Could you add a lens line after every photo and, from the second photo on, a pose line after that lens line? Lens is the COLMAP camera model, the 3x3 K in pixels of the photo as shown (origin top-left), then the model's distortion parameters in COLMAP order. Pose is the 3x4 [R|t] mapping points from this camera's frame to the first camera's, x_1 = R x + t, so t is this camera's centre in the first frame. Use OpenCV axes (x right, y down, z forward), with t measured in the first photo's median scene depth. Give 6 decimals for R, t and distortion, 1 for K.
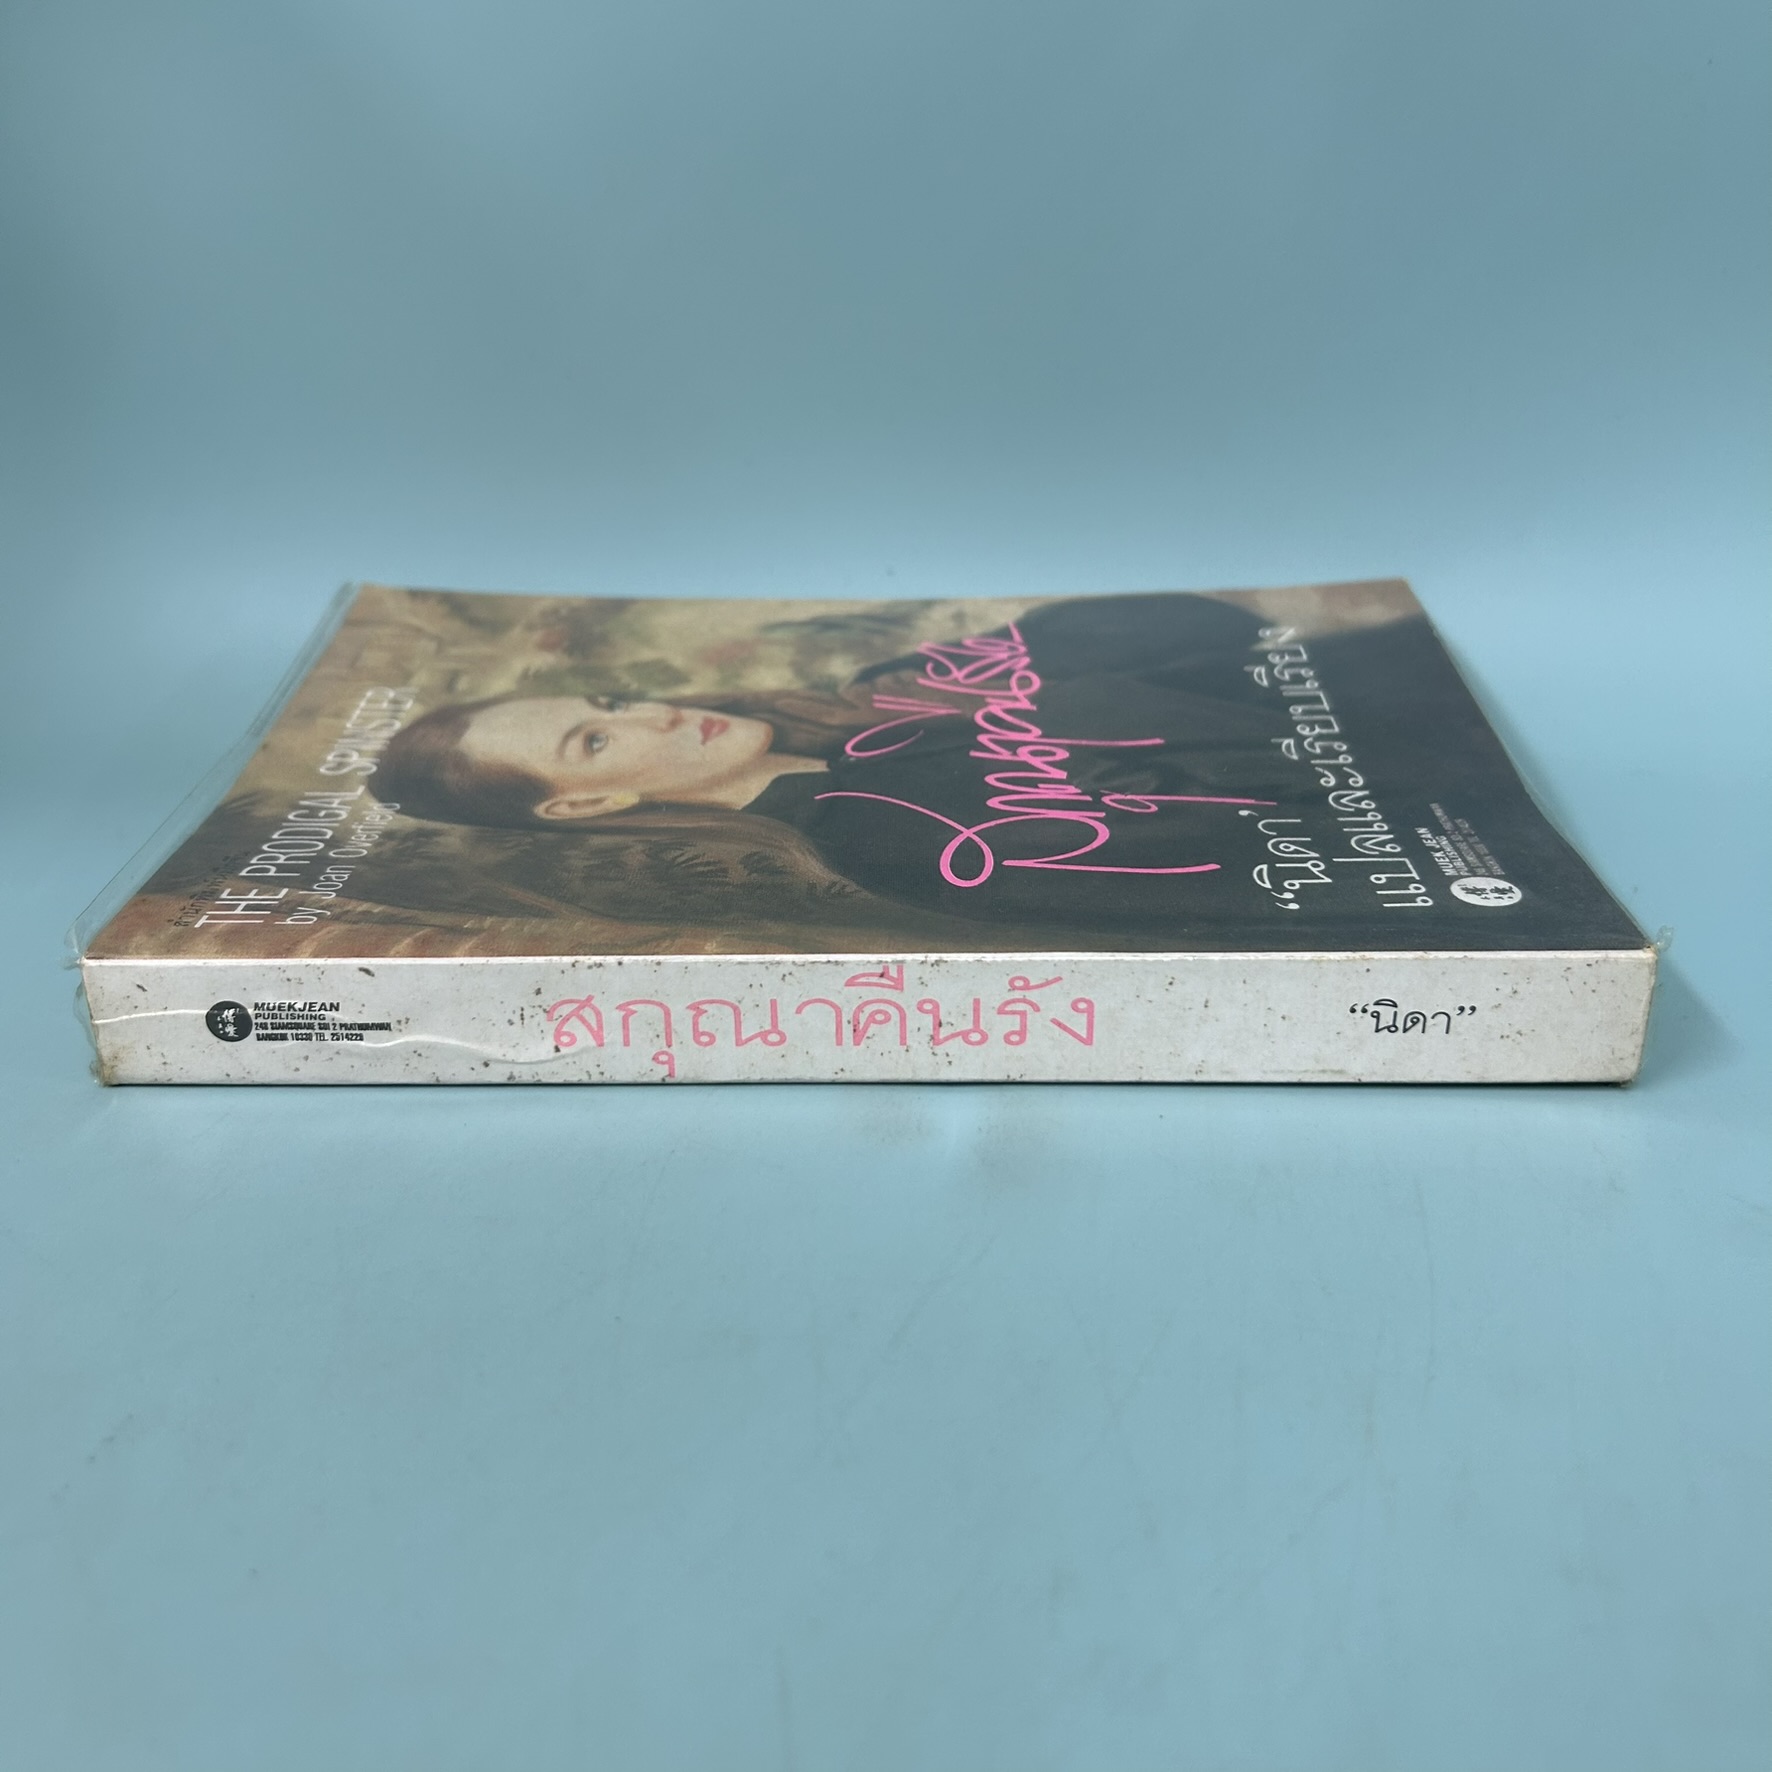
lens RADIAL K [[1825.3, 0, 896.0], [0, 1825.3, 905.9], [0, 0, 1]] dist [0.145913, -0.684790]
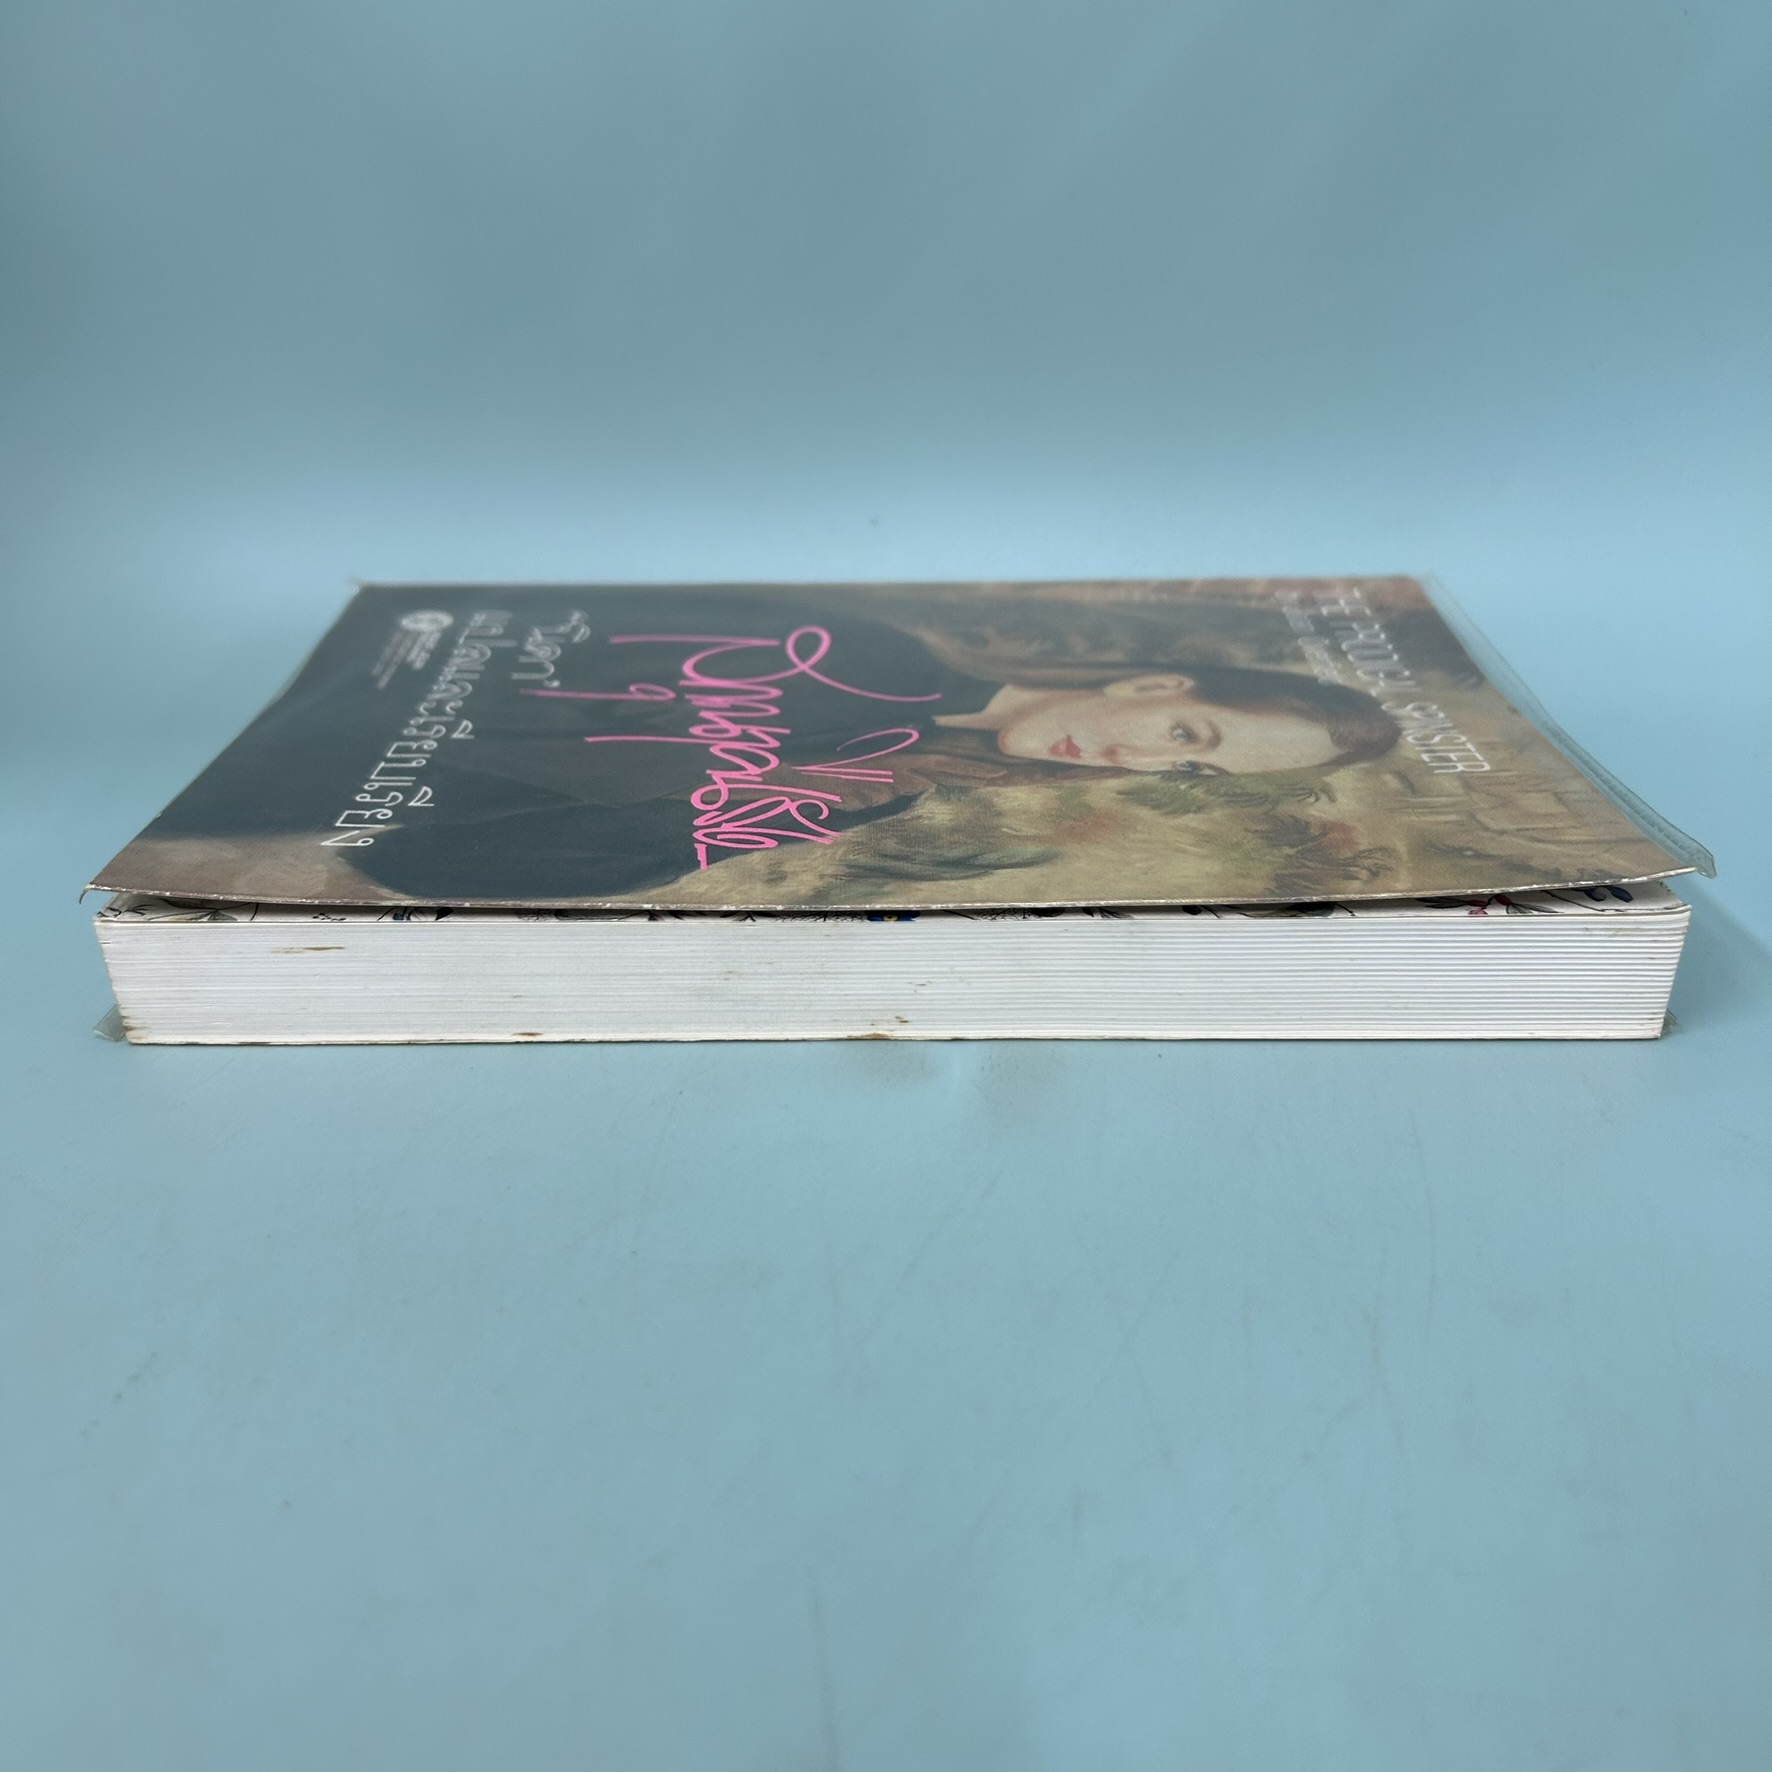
lens RADIAL K [[1825.3, 0, 896.0], [0, 1825.3, 905.9], [0, 0, 1]] dist [0.145913, -0.684790]
pose [[-0.999644, 0.025848, -0.006592, -0.007042], [0.009254, 0.567819, 0.823101, -0.817245], [0.025018, 0.822747, -0.567856, 1.600806]]
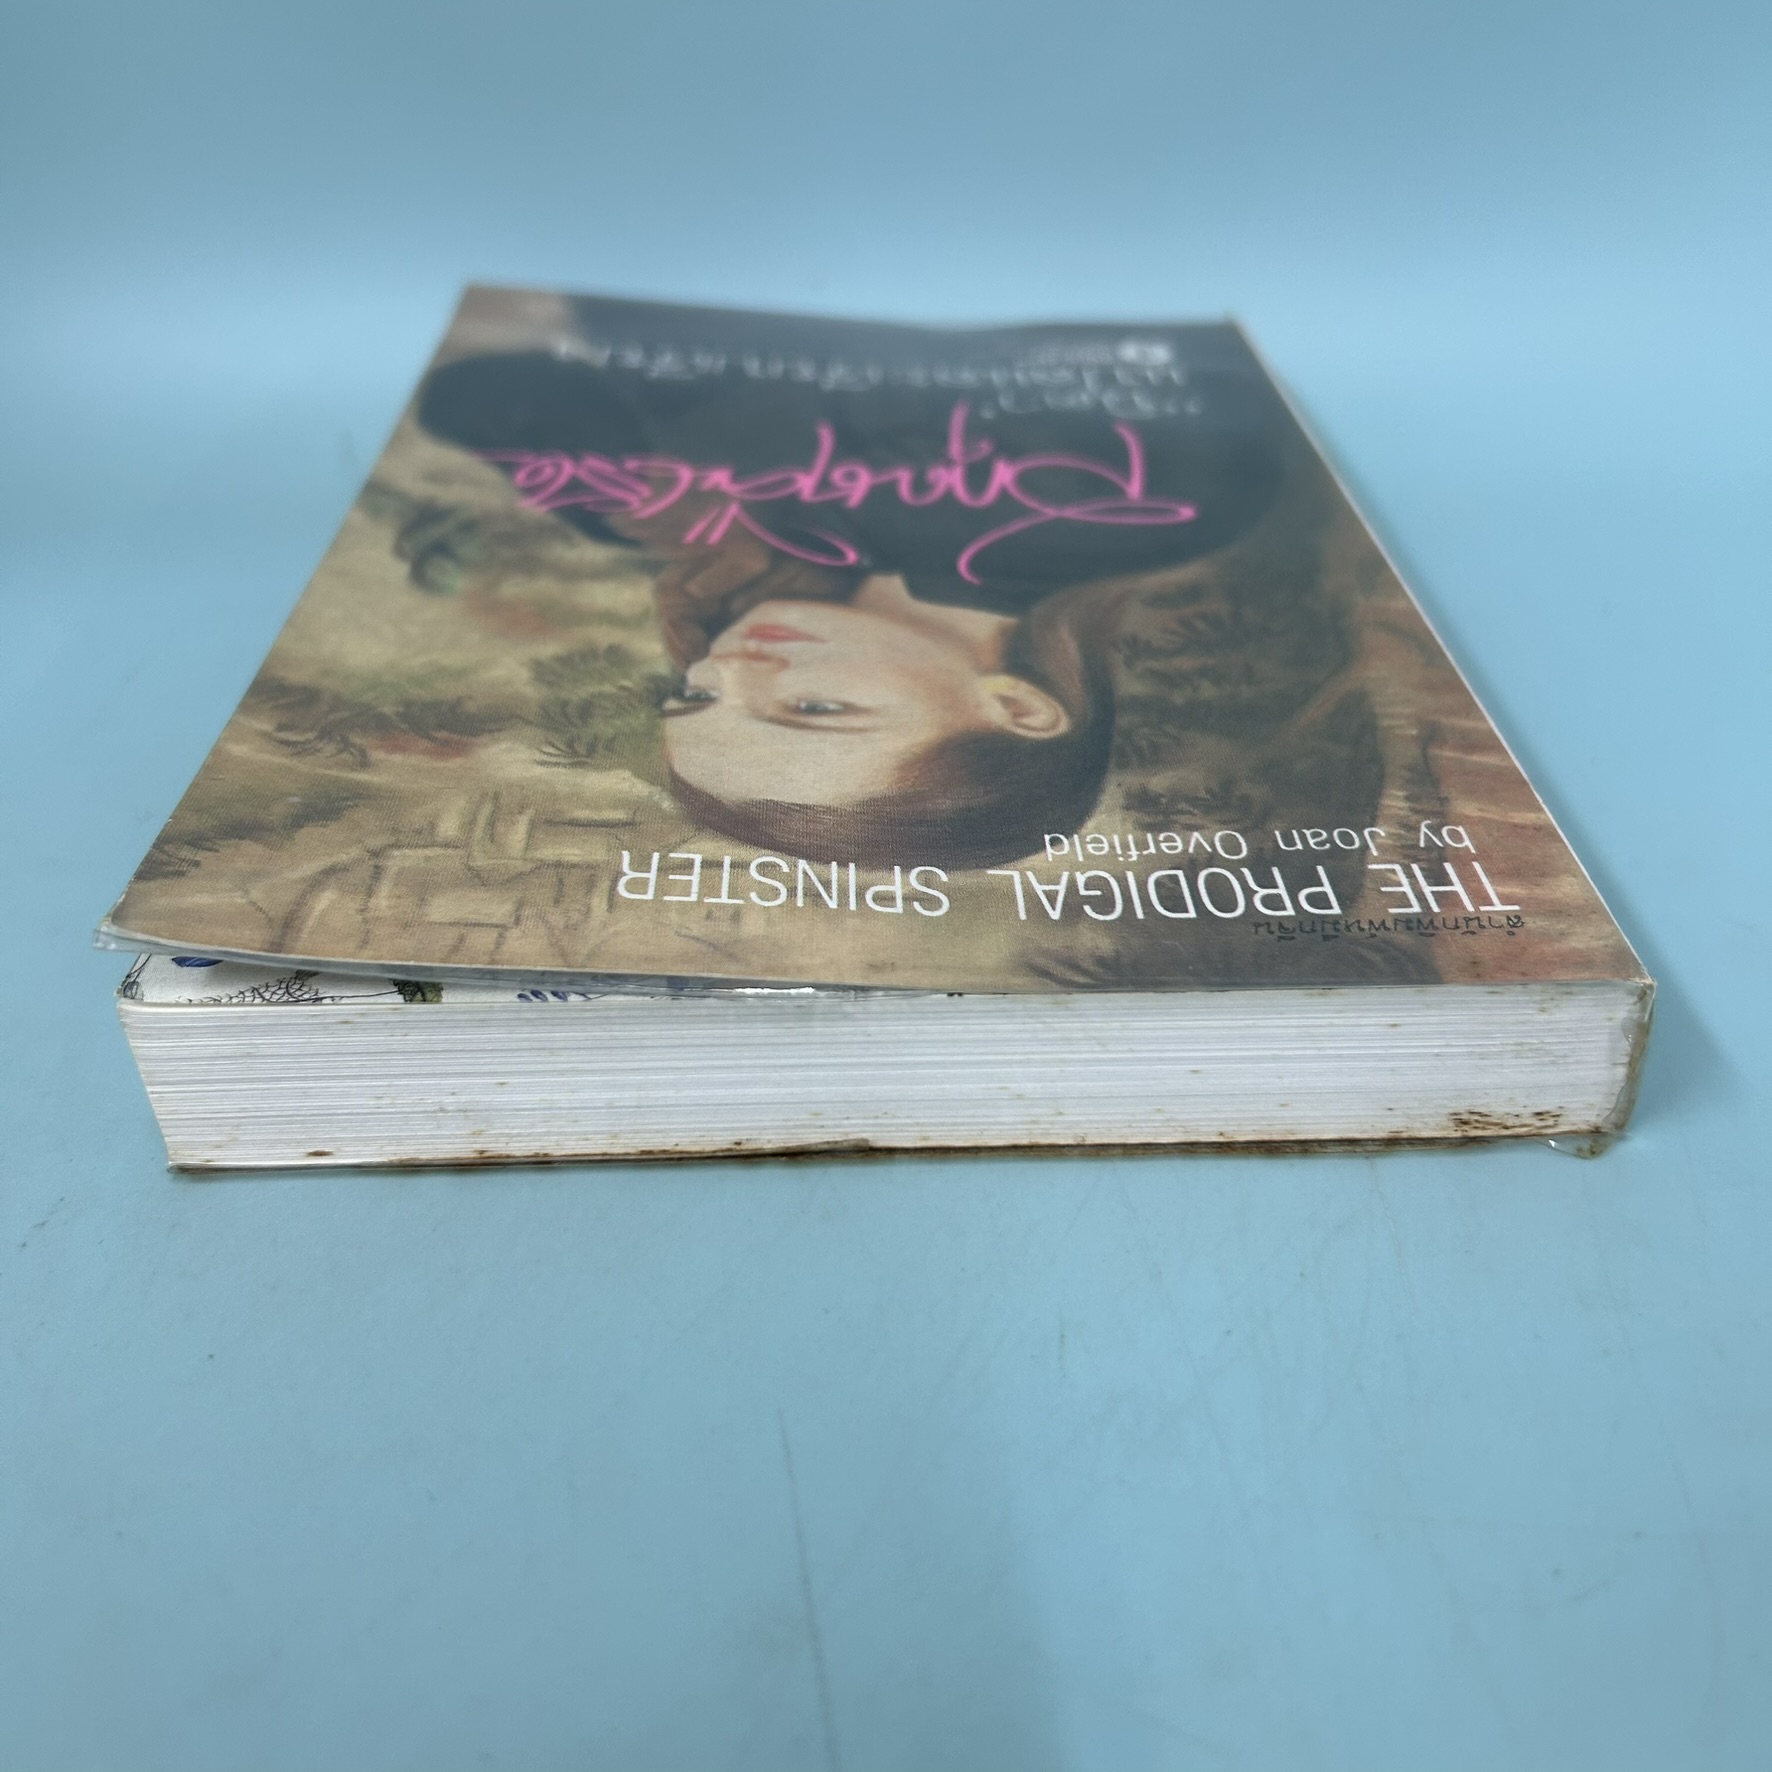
lens RADIAL K [[1825.3, 0, 896.0], [0, 1825.3, 905.9], [0, 0, 1]] dist [0.145913, -0.684790]
pose [[-0.047818, -0.551968, 0.832493, -0.782280], [0.437767, 0.737558, 0.514168, -0.377669], [-0.897816, 0.389024, 0.206365, 0.857299]]
